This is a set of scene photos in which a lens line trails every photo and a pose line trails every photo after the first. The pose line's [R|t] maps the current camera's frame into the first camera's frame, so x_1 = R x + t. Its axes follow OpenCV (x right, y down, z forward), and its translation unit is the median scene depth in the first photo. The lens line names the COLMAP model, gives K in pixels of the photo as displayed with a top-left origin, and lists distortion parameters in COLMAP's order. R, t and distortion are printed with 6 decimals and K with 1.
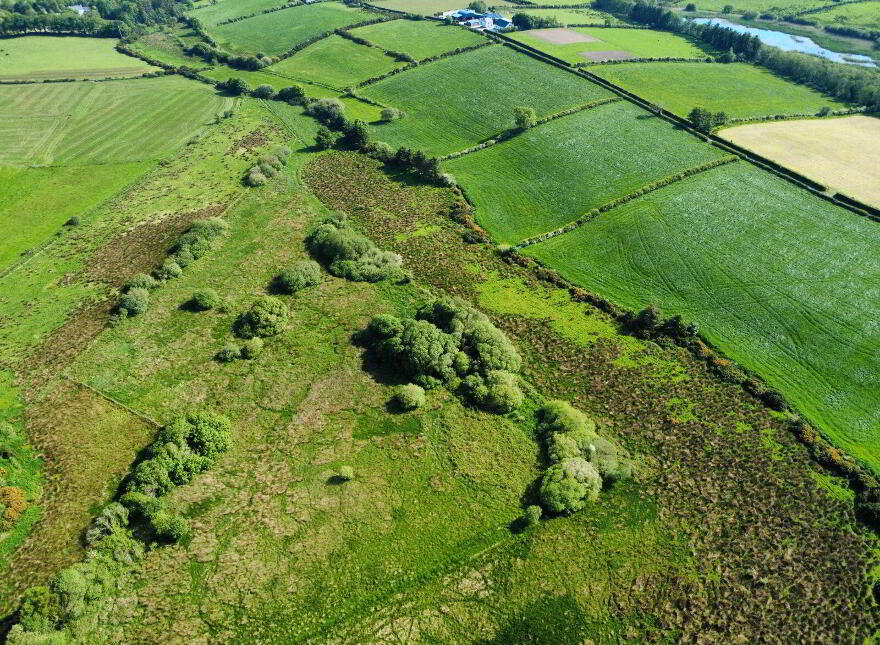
lens RADIAL K [[669.6, 0, 454.2], [0, 669.6, 321.8], [0, 0, 1]] dist [0.001071, -0.006322]
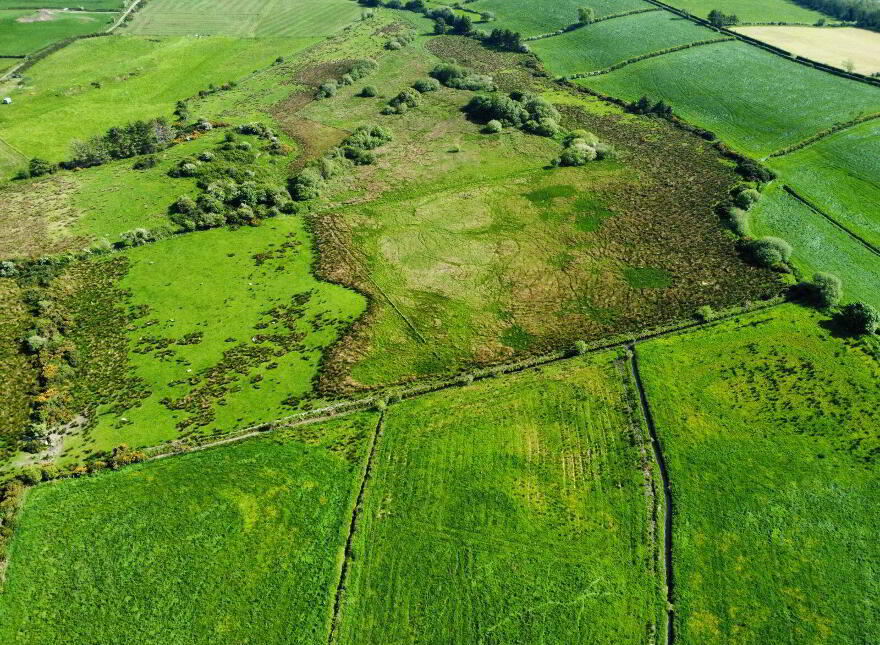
lens RADIAL K [[669.6, 0, 454.2], [0, 669.6, 321.8], [0, 0, 1]] dist [0.001071, -0.006322]
pose [[0.991695, 0.074436, -0.104885, 0.035428], [-0.073543, 0.997215, 0.012358, 0.404867], [0.105513, -0.004542, 0.994408, -0.495982]]
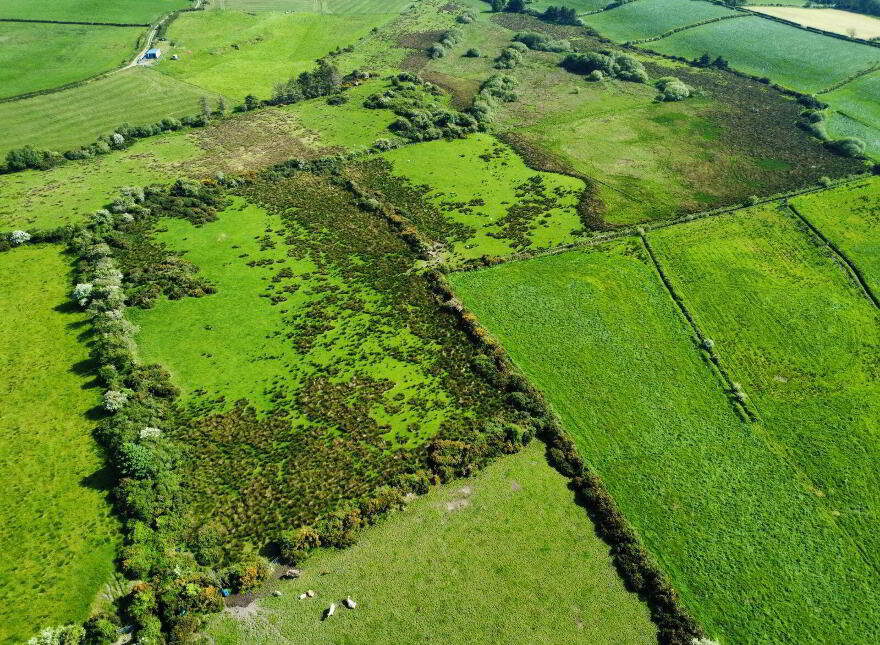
lens RADIAL K [[669.6, 0, 454.2], [0, 669.6, 321.8], [0, 0, 1]] dist [0.001071, -0.006322]
pose [[0.999277, 0.036891, -0.009197, -0.317367], [-0.036885, 0.999319, 0.000824, 0.616515], [0.009221, -0.000484, 0.999957, -0.776734]]
